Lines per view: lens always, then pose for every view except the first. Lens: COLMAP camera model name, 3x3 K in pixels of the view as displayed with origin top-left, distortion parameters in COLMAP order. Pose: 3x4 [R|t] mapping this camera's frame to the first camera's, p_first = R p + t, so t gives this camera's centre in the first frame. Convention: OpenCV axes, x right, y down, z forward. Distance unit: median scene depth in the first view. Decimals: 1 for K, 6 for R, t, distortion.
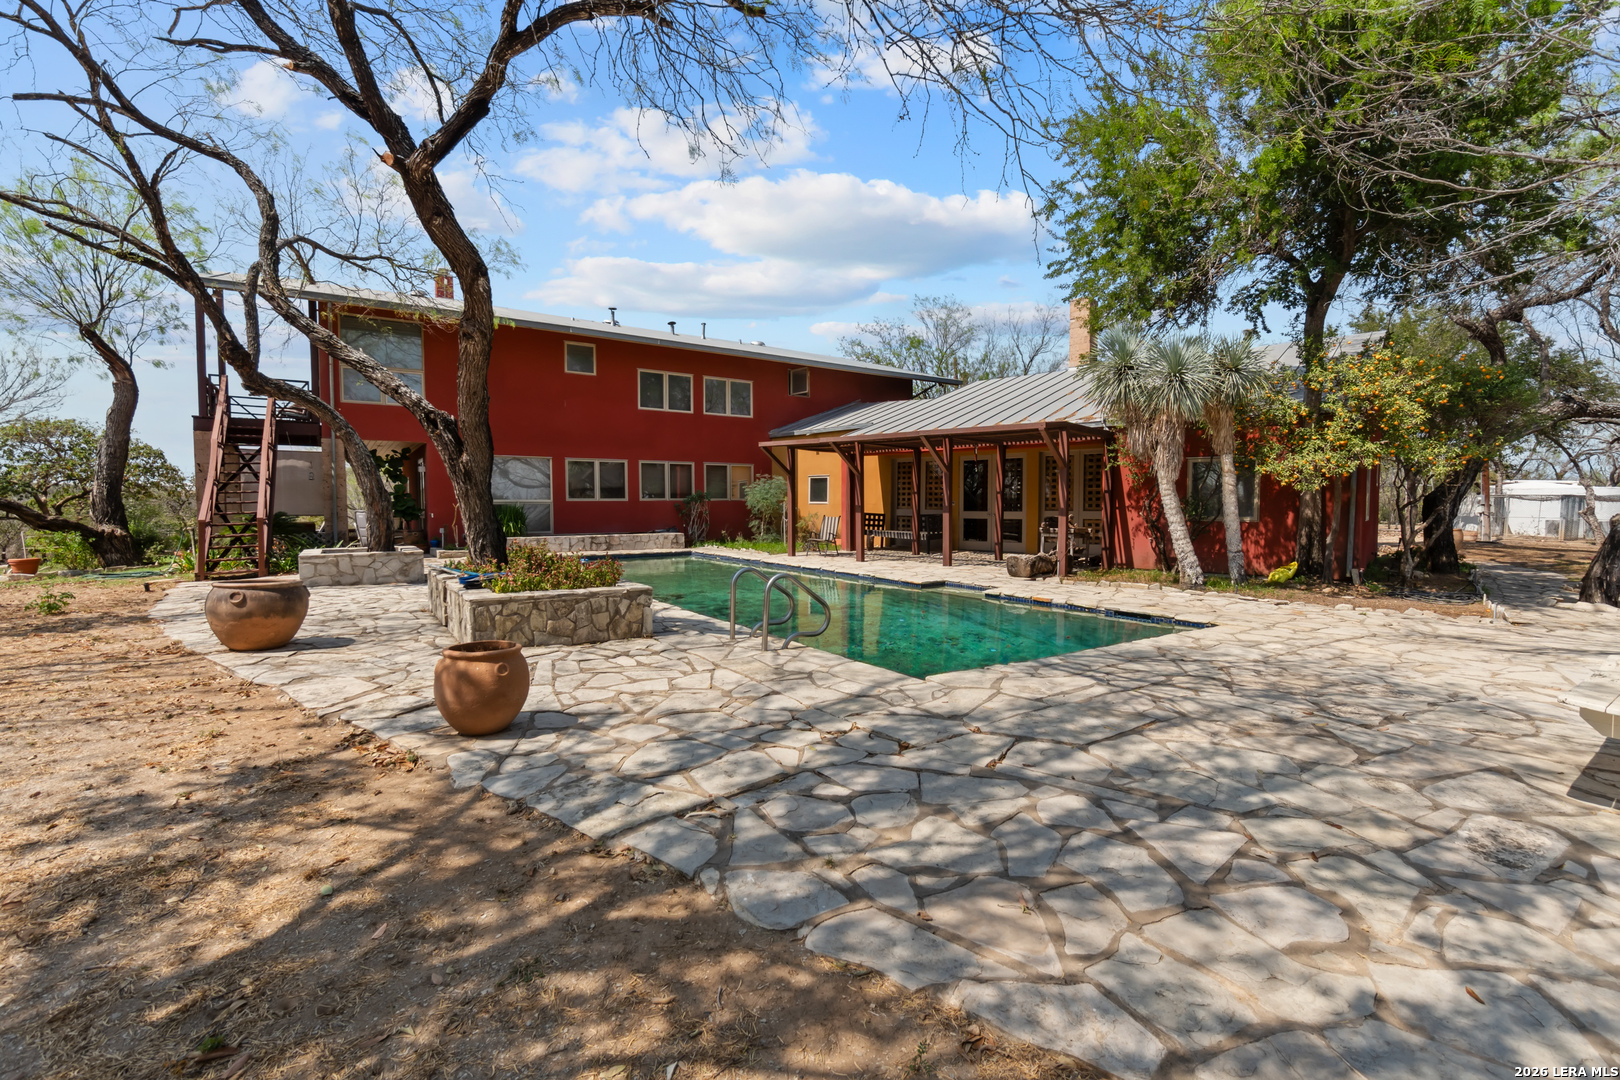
lens RADIAL K [[715.4, 0, 810.0], [0, 715.4, 540.0], [0, 0, 1]] dist [0.000611, 0.000153]
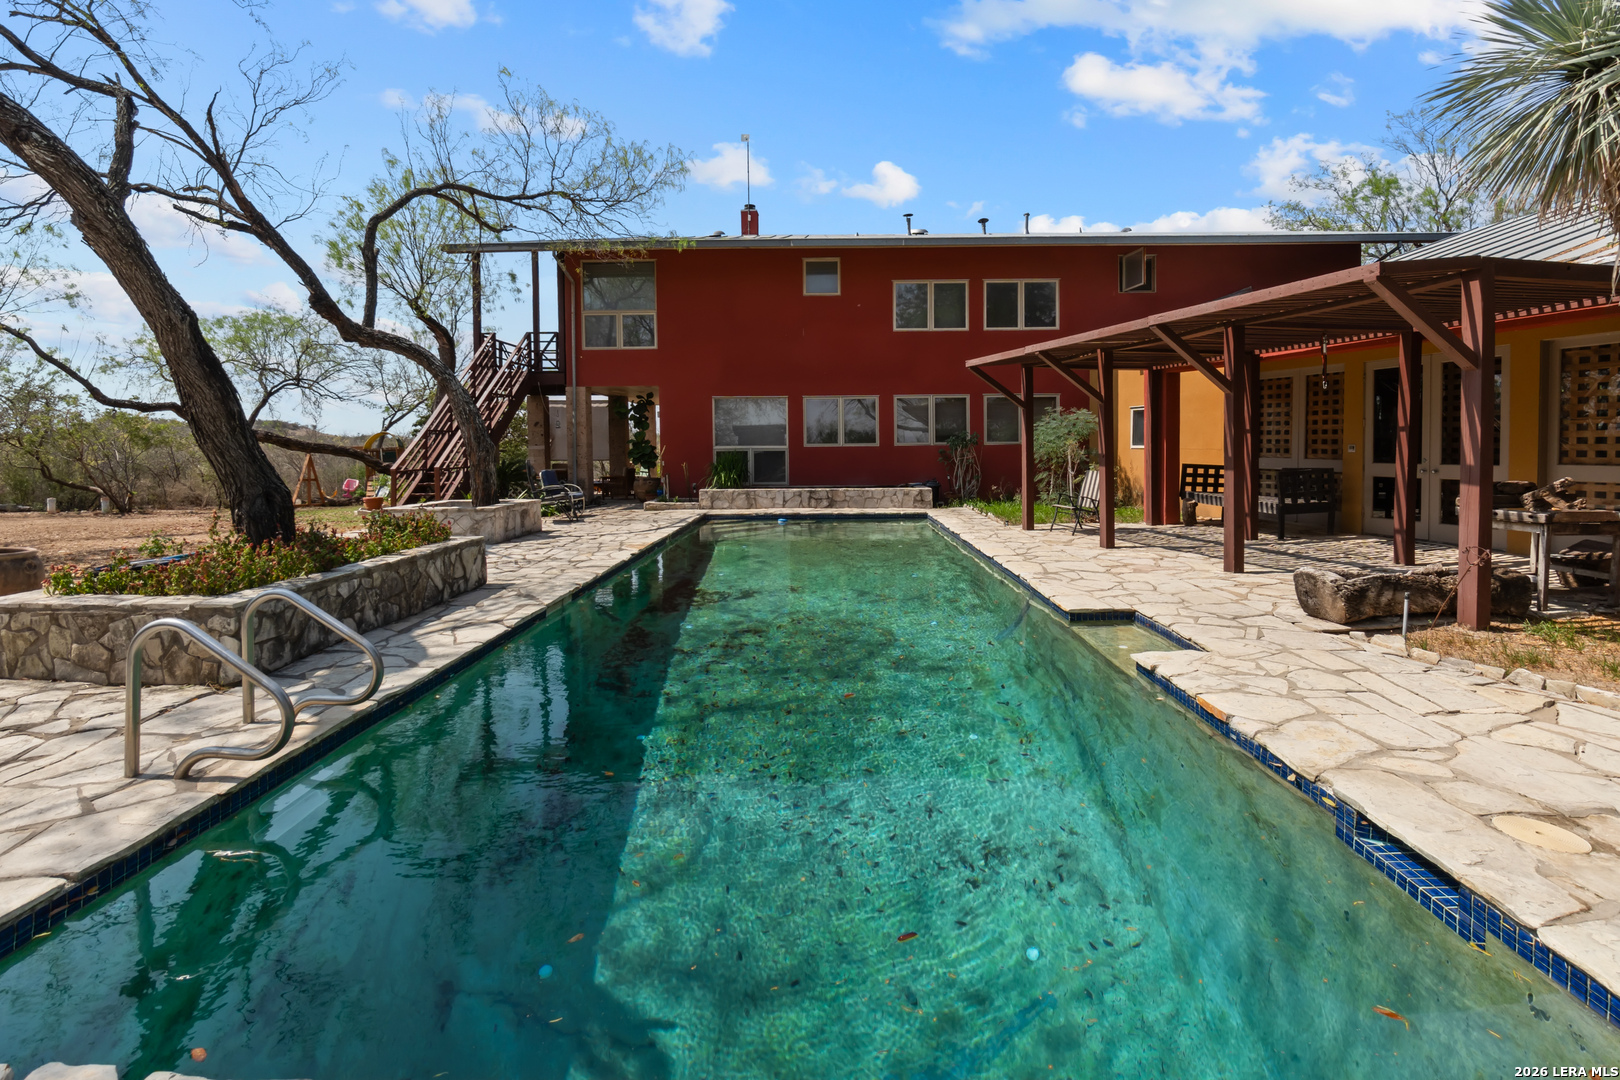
lens RADIAL K [[762.3, 0, 809.8], [0, 762.3, 473.4], [0, 0, 1]] dist [-0.000779, 0.000146]
pose [[0.813791, 0.014880, -0.580968, 0.200602], [-0.022772, 0.999721, -0.006293, -0.018495], [0.580712, 0.018351, 0.813902, 0.283479]]
